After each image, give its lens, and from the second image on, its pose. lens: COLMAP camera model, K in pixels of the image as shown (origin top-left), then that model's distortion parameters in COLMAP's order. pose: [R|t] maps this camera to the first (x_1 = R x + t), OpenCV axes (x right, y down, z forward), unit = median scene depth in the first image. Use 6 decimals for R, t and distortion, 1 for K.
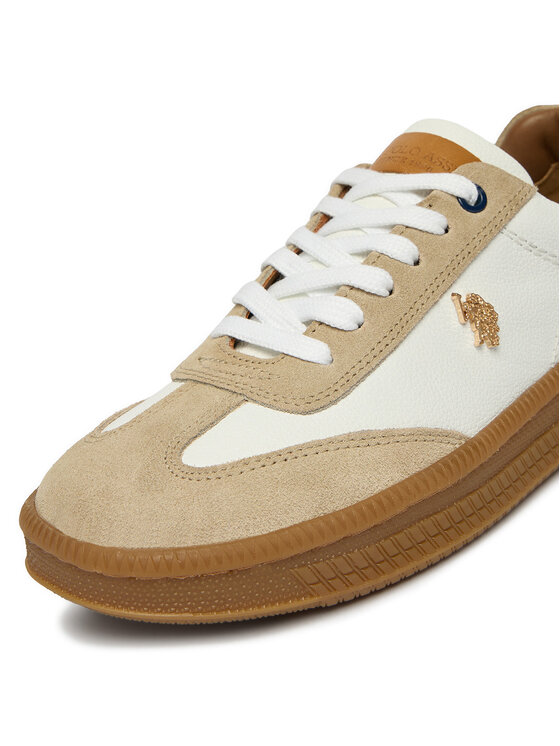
lens RADIAL K [[1398.1, 0, 280.0], [0, 1398.1, 373.0], [0, 0, 1]] dist [-0.051200, 0.050292]
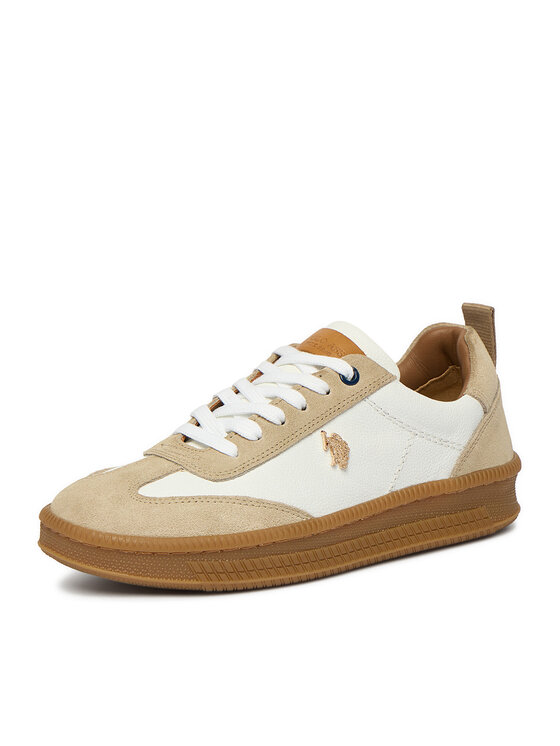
lens RADIAL K [[1864.8, 0, 280.0], [0, 1864.8, 373.0], [0, 0, 1]] dist [-0.047698, -0.023639]
pose [[0.985480, 0.163995, -0.043988, 0.165804], [-0.168006, 0.979300, -0.112899, 0.135271], [0.024563, 0.118650, 0.992632, -1.207848]]
